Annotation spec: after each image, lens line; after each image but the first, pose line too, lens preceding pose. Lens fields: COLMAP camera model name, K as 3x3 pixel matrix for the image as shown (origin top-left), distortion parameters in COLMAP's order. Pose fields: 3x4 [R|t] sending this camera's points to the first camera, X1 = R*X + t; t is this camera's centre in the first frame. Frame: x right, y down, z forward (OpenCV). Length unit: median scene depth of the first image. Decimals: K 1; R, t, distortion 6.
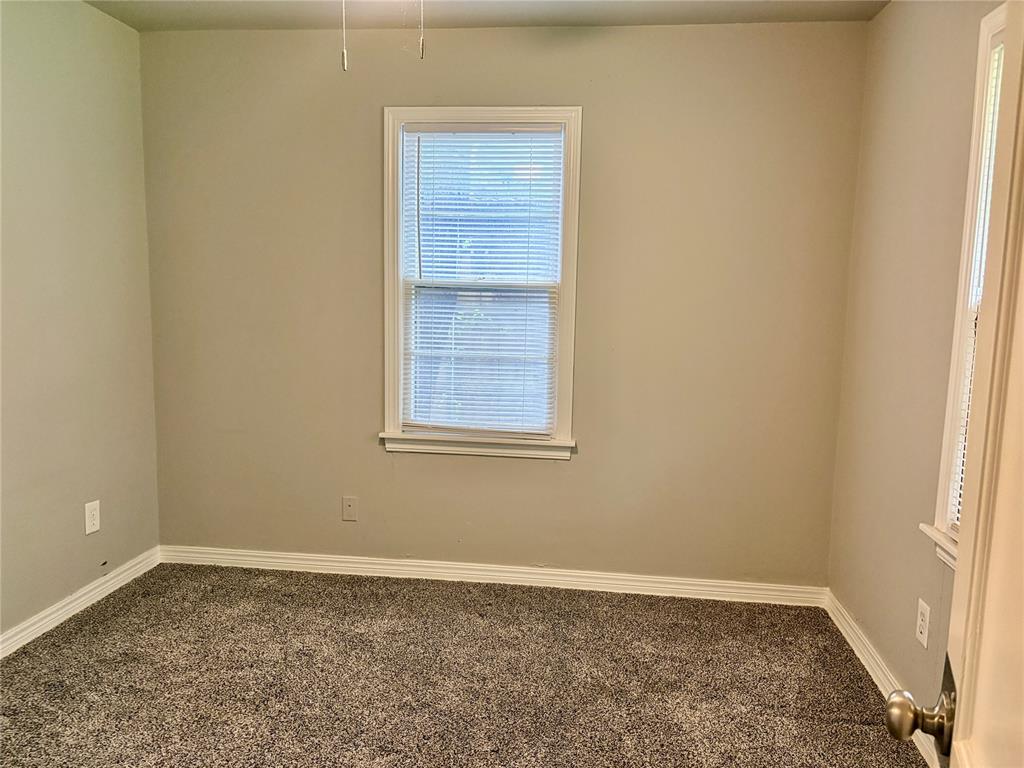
lens RADIAL K [[763.2, 0, 512.0], [0, 763.2, 384.0], [0, 0, 1]] dist [0.115762, -0.199492]
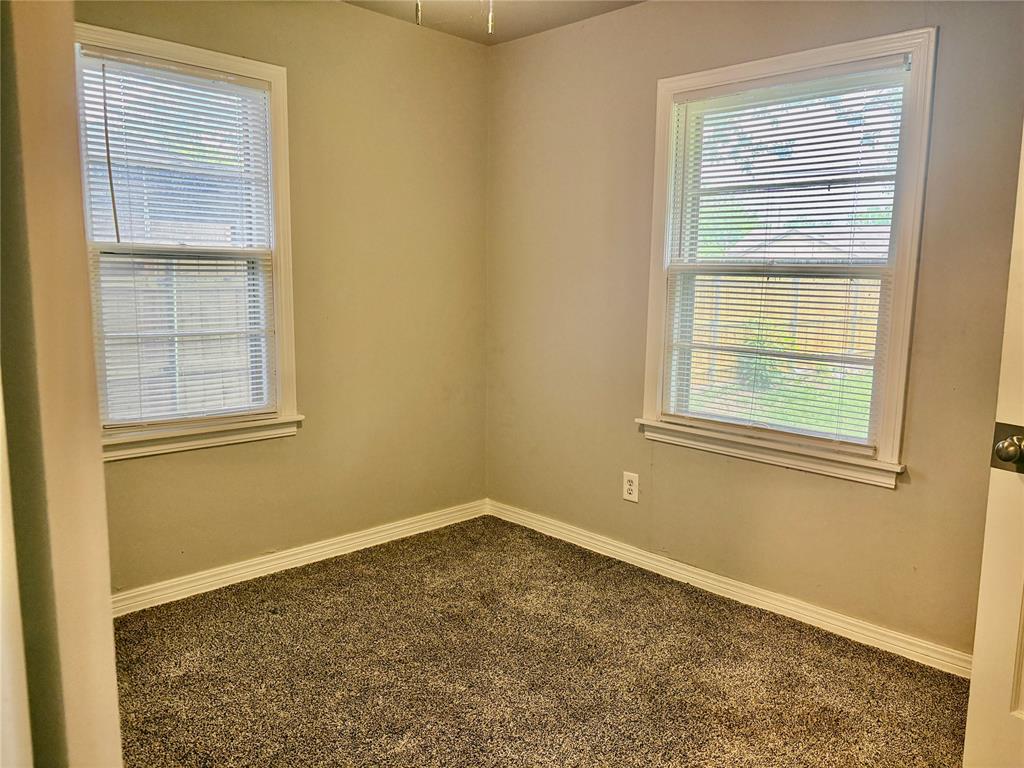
lens RADIAL K [[778.7, 0, 526.0], [0, 778.7, 383.8], [0, 0, 1]] dist [0.045856, -0.063944]
pose [[0.583010, -0.109086, 0.805108, -0.560055], [0.070780, 0.993997, 0.083424, -0.028202], [-0.809376, 0.008348, 0.587232, 0.186121]]
